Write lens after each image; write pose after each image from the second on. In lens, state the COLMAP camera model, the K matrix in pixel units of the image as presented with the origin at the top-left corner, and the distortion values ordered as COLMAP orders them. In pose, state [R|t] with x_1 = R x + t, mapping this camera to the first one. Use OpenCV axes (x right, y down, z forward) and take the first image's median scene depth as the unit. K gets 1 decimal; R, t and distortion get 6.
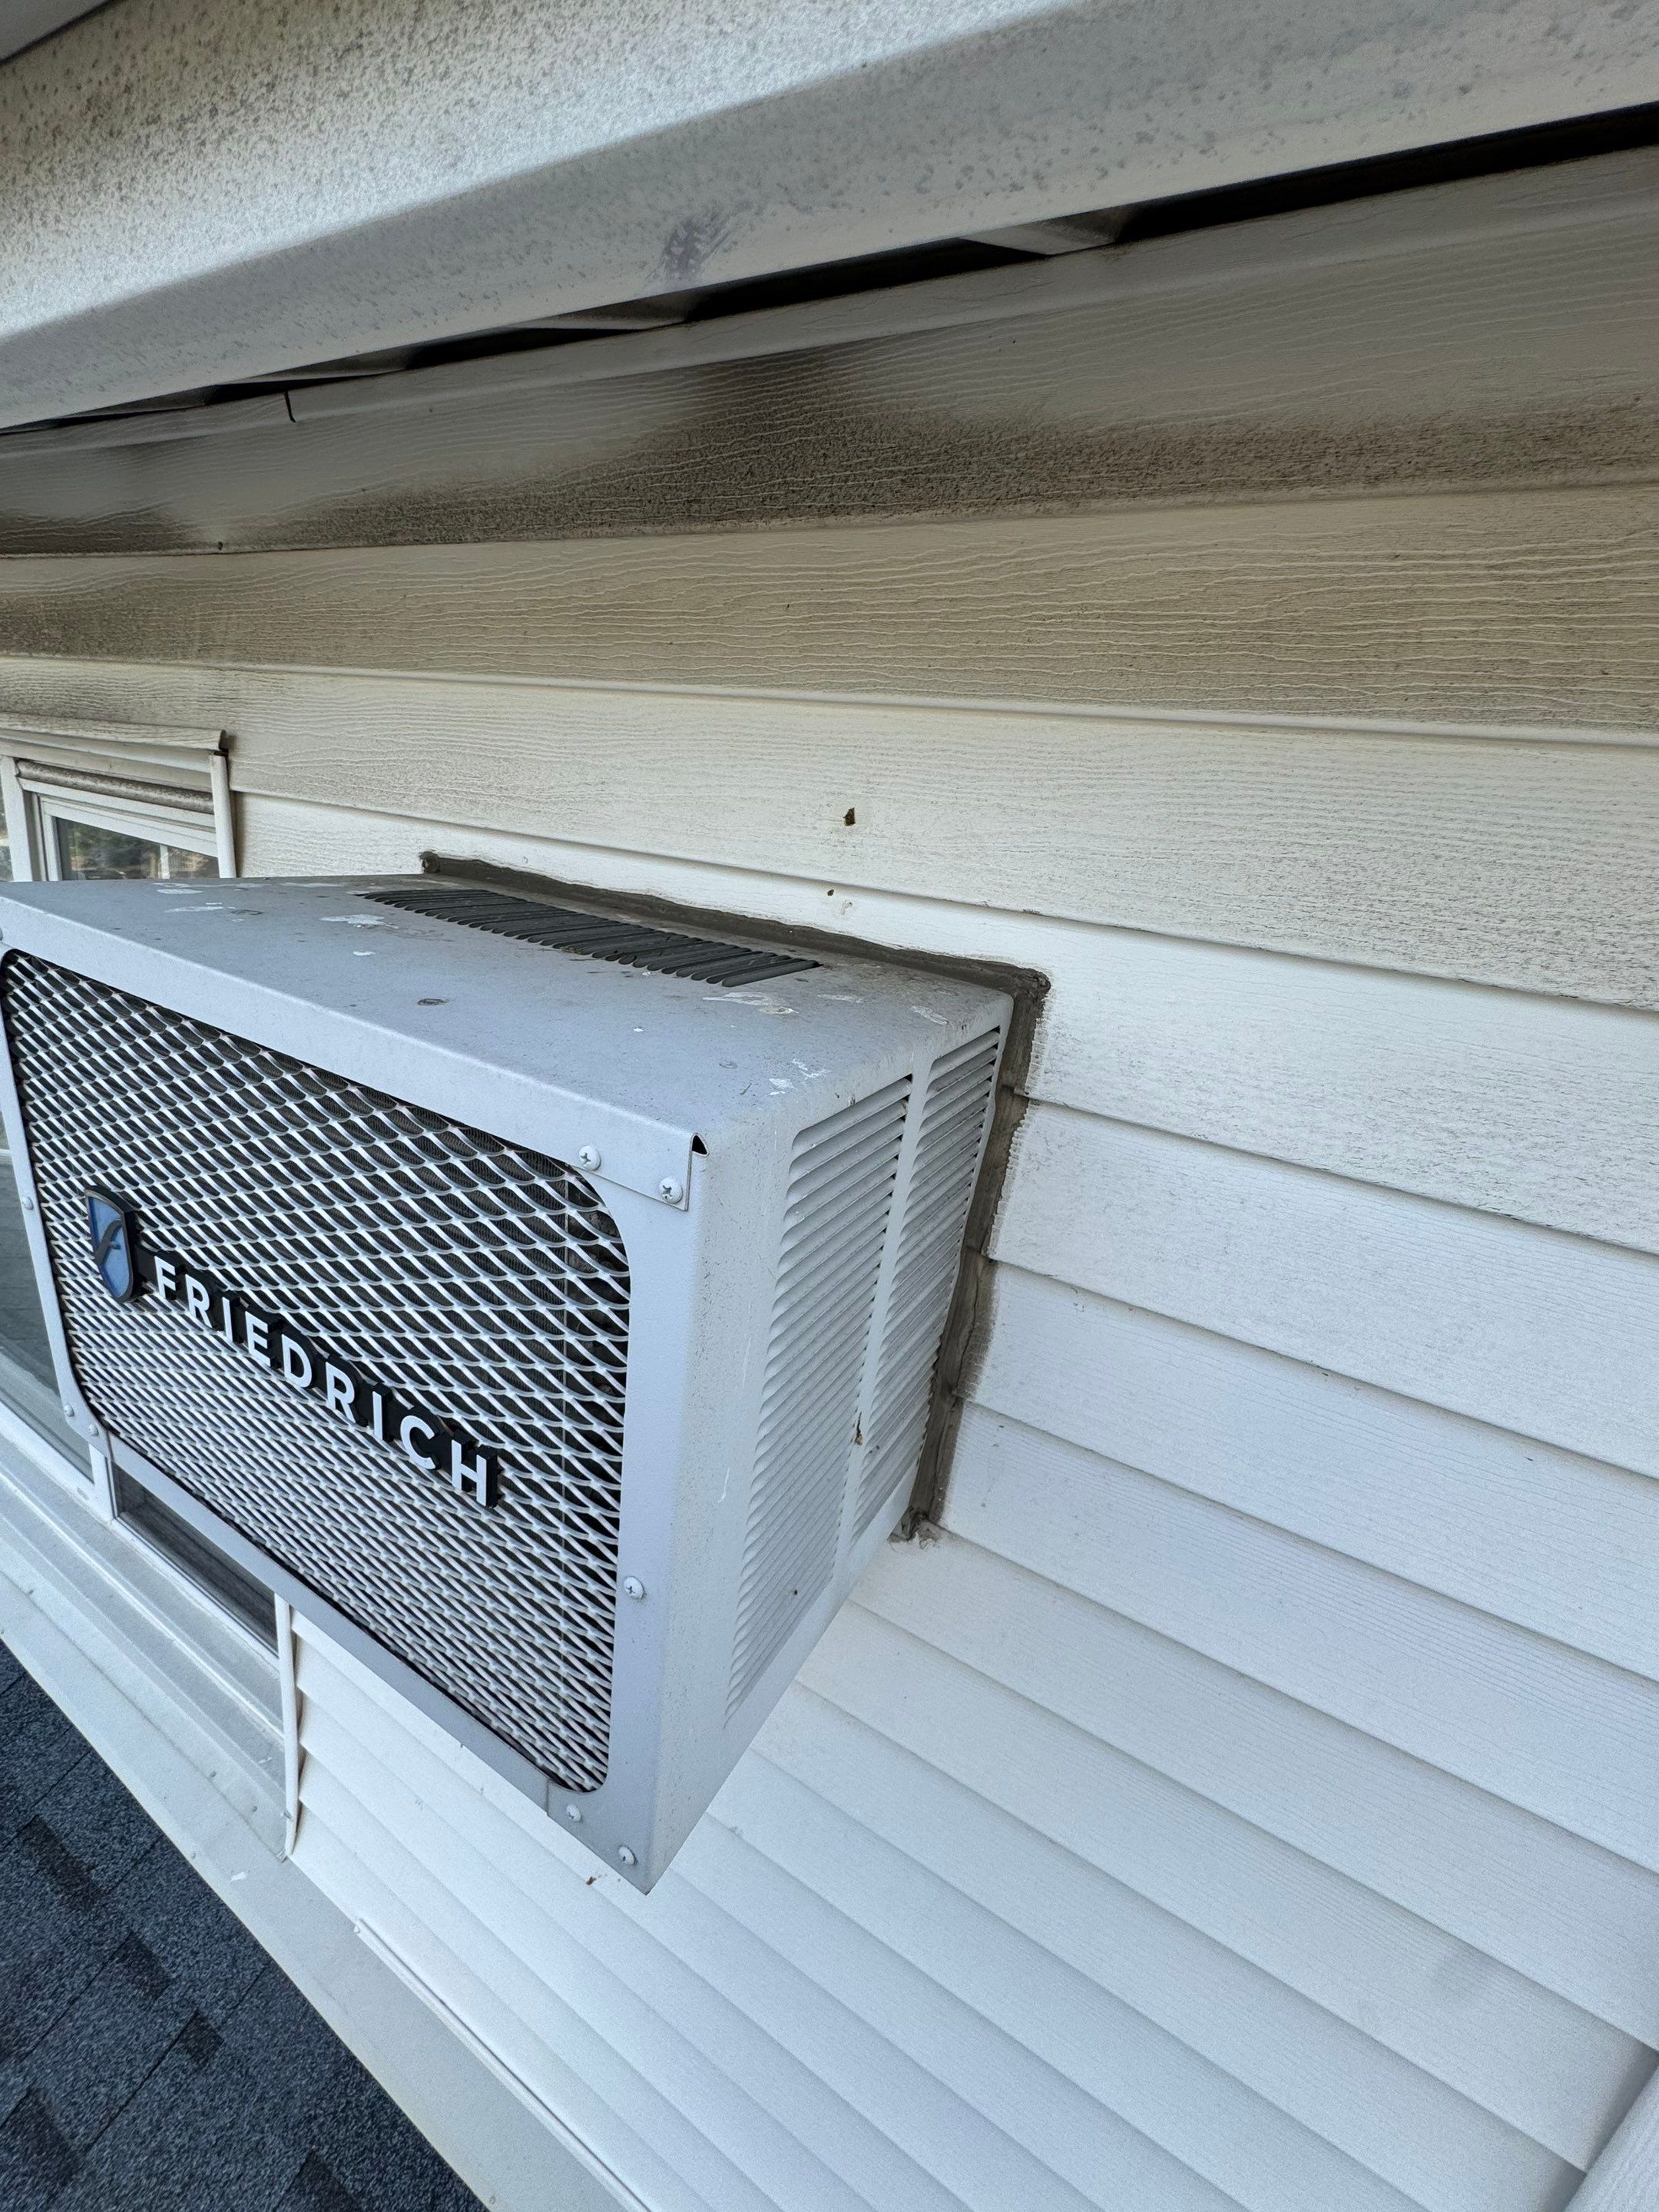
lens RADIAL K [[882.8, 0, 848.6], [0, 882.8, 1101.2], [0, 0, 1]] dist [-0.006378, 0.001078]
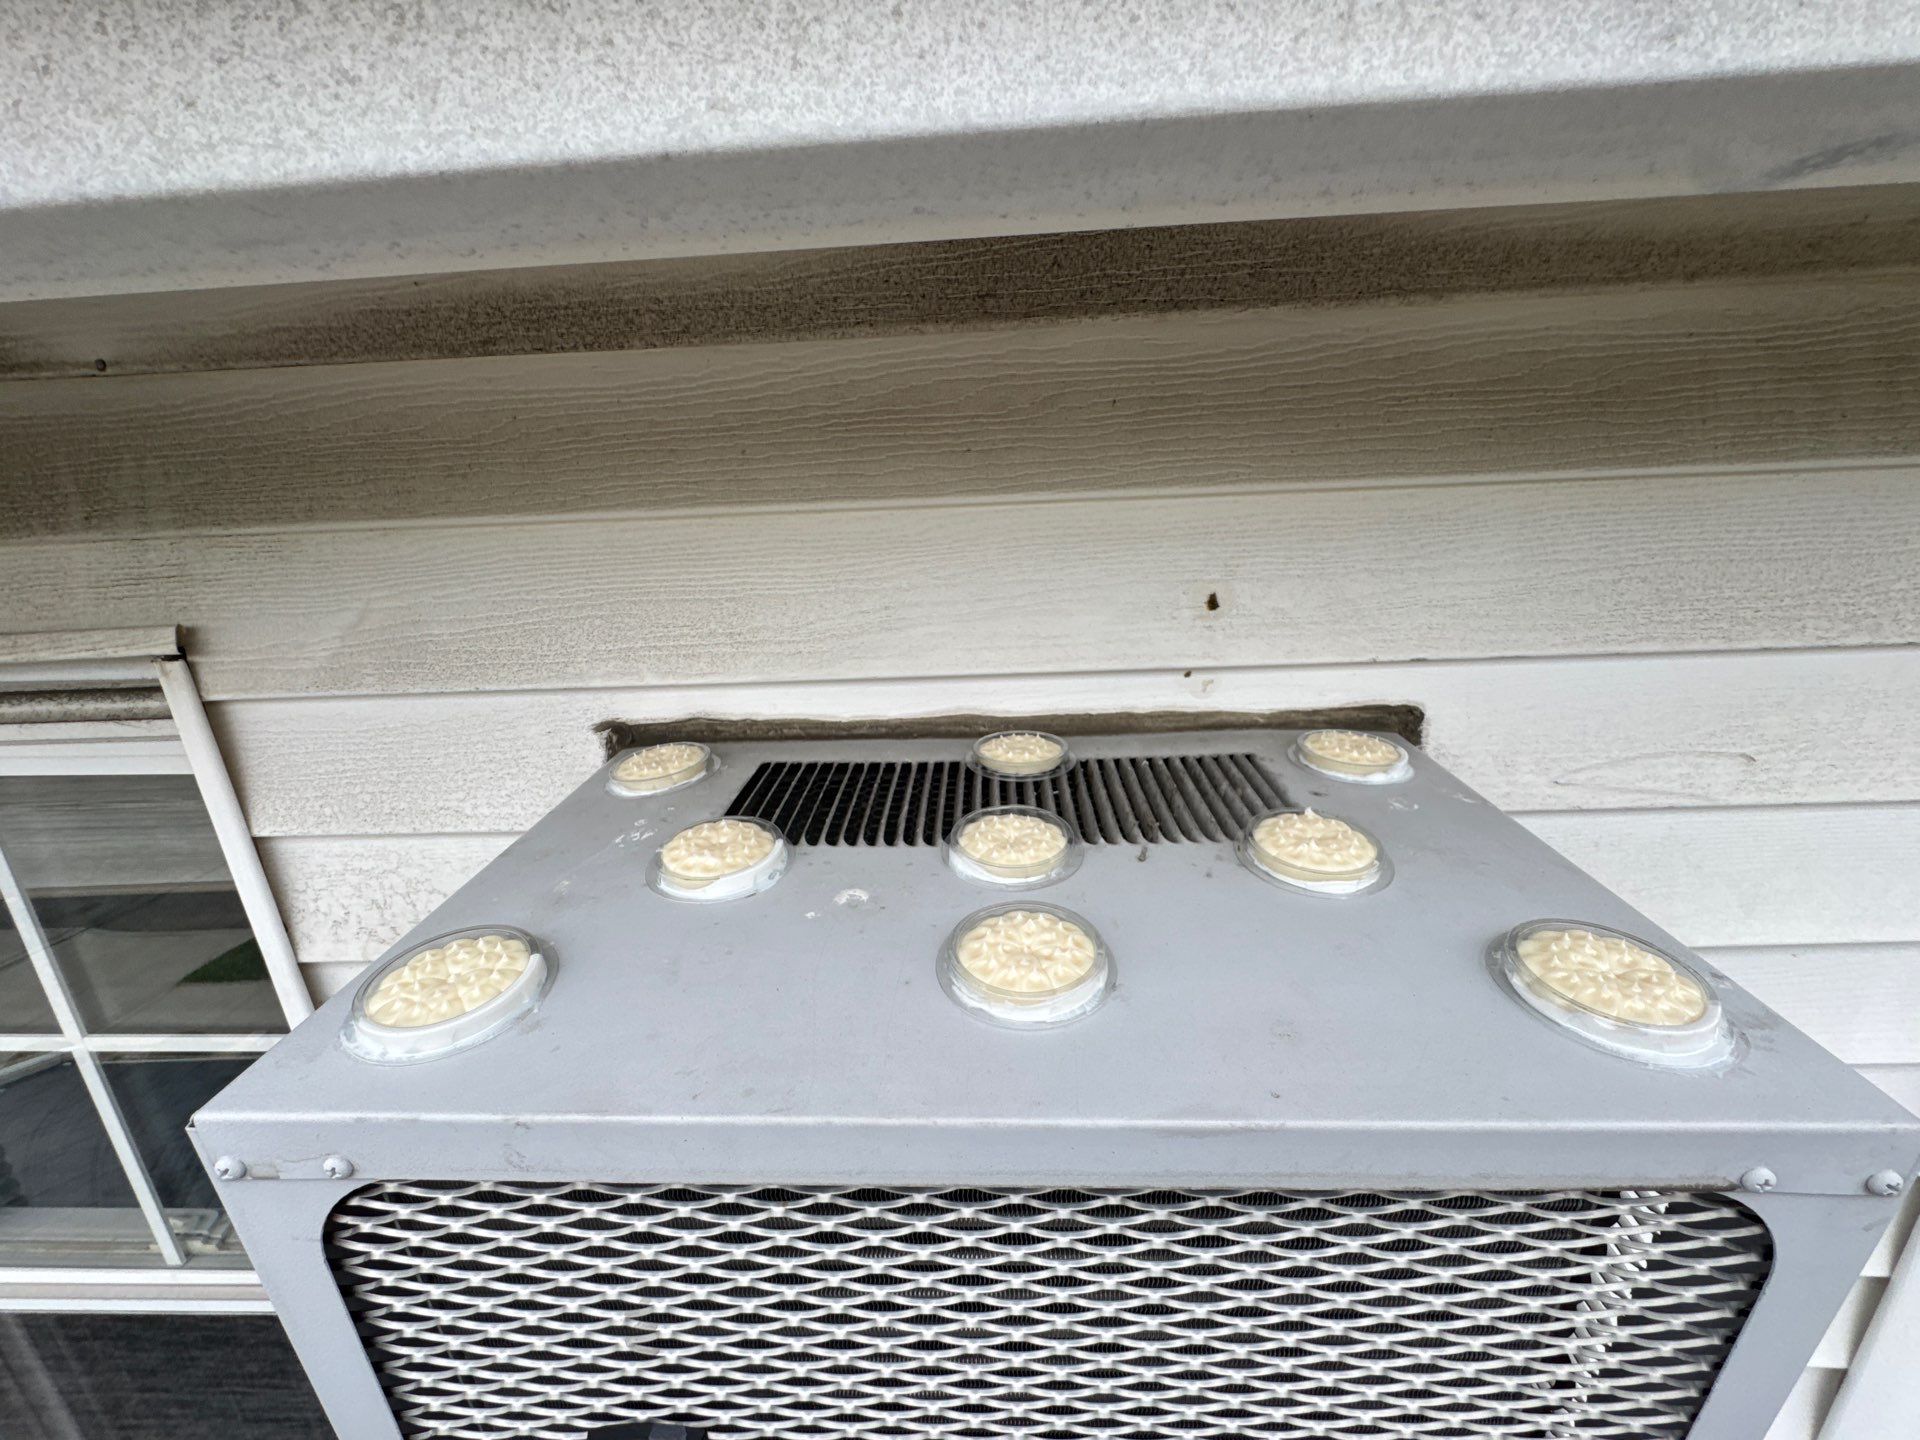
lens RADIAL K [[766.3, 0, 966.8], [0, 766.3, 716.2], [0, 0, 1]] dist [-0.006378, 0.001078]
pose [[0.881230, -0.283319, 0.378370, -0.748275], [0.272884, 0.958530, 0.082186, -0.423357], [-0.385964, 0.030826, 0.921999, 0.379514]]
